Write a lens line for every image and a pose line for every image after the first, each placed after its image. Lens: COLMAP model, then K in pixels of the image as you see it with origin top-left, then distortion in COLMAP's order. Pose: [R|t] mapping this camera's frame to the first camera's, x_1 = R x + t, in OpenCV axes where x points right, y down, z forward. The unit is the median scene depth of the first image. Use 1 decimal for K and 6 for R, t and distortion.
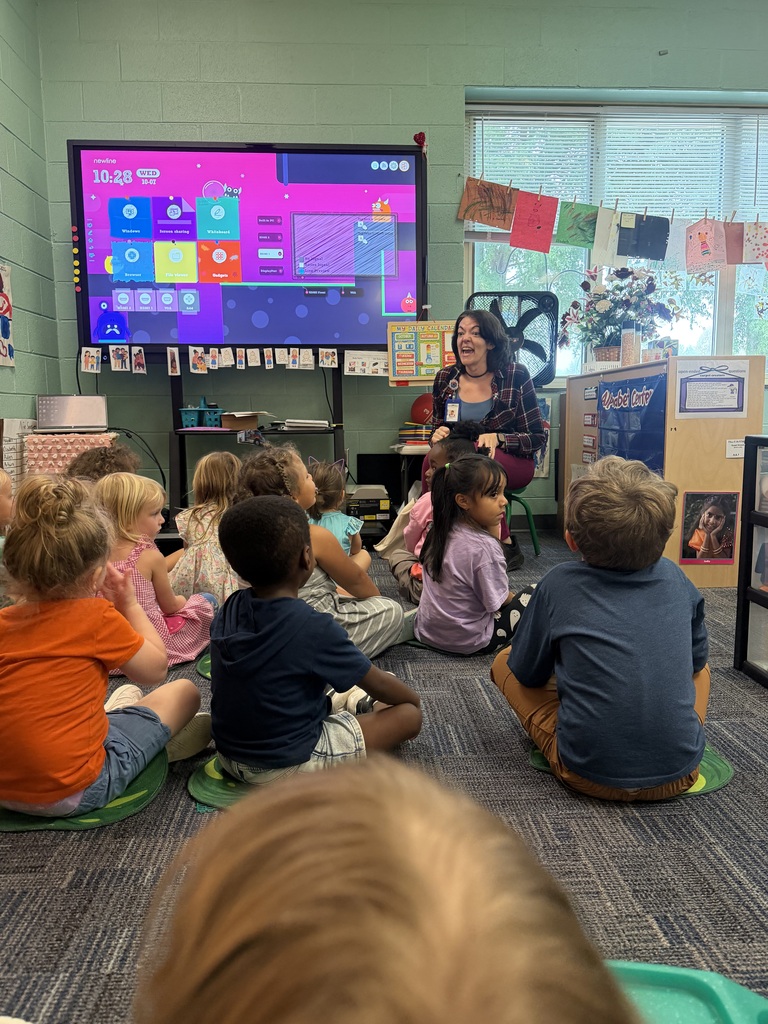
lens RADIAL K [[762.0, 0, 388.1], [0, 762.0, 519.4], [0, 0, 1]] dist [0.041082, -0.026553]
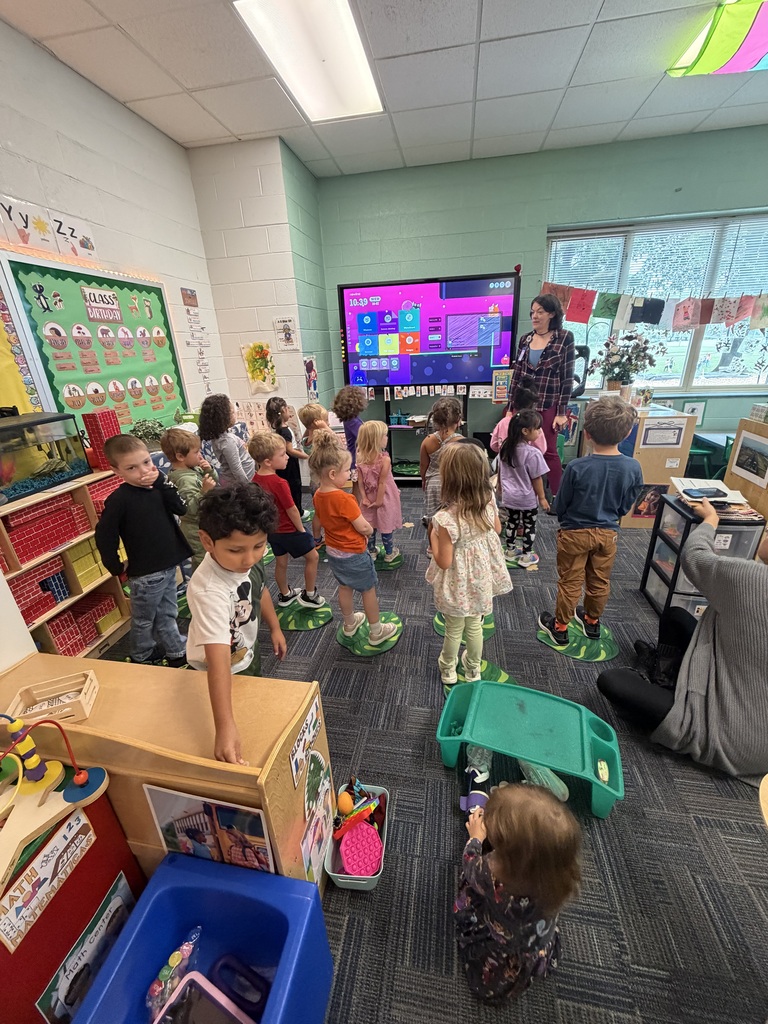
lens RADIAL K [[409.5, 0, 386.5], [0, 409.5, 509.3], [0, 0, 1]] dist [-0.001244, -0.000046]
pose [[0.973052, 0.058689, -0.222992, -0.012207], [0.002232, 0.964624, 0.263621, -0.195590], [0.230575, -0.257014, 0.938498, -0.137162]]
